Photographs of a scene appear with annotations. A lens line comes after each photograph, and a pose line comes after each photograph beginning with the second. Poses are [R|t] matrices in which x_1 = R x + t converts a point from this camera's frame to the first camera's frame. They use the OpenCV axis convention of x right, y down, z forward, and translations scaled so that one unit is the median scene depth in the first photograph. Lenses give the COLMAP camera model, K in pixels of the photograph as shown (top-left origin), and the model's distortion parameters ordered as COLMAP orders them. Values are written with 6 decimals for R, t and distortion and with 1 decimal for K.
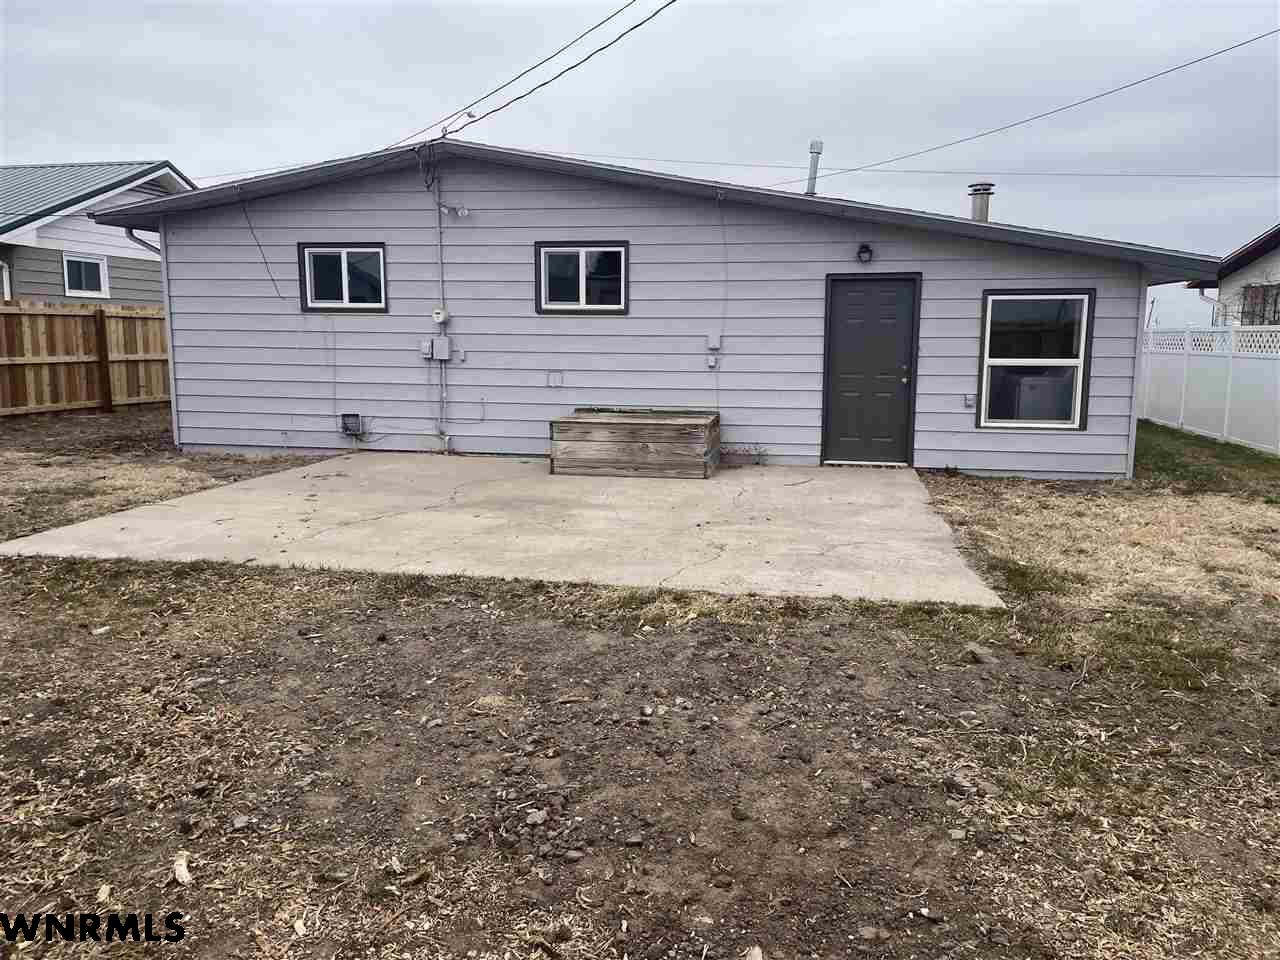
lens RADIAL K [[979.9, 0, 642.1], [0, 979.9, 483.2], [0, 0, 1]] dist [0.042249, -0.017070]
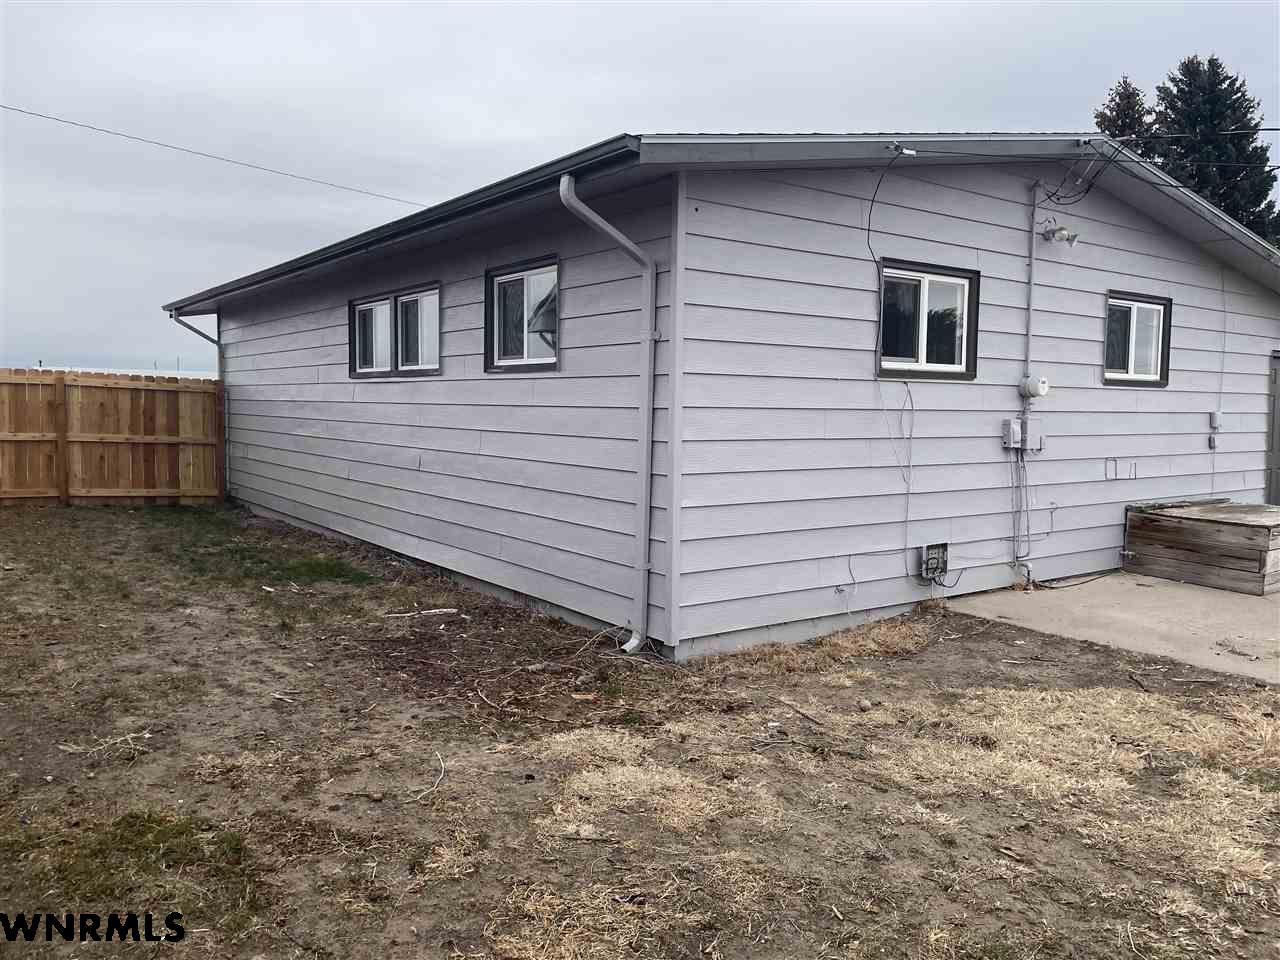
lens RADIAL K [[979.9, 0, 640.4], [0, 979.9, 475.0], [0, 0, 1]] dist [0.042249, -0.017070]
pose [[0.680022, -0.051111, 0.731408, -0.934830], [0.106240, 0.993908, -0.029322, -0.124007], [-0.725453, 0.097644, 0.681310, 0.778540]]
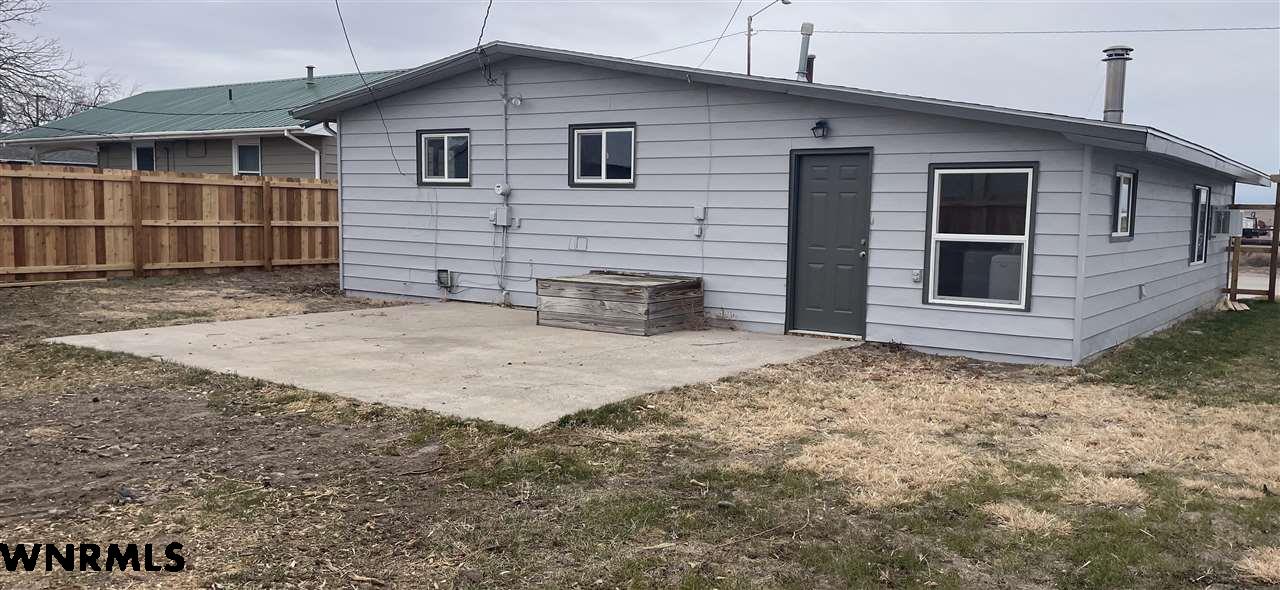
lens RADIAL K [[1014.4, 0, 640.0], [0, 1014.4, 295.6], [0, 0, 1]] dist [0.053796, -0.003080]
pose [[0.909733, 0.047102, -0.412513, 0.476441], [-0.075724, 0.995703, -0.053306, 0.010176], [0.408229, 0.079731, 0.909391, -0.030114]]
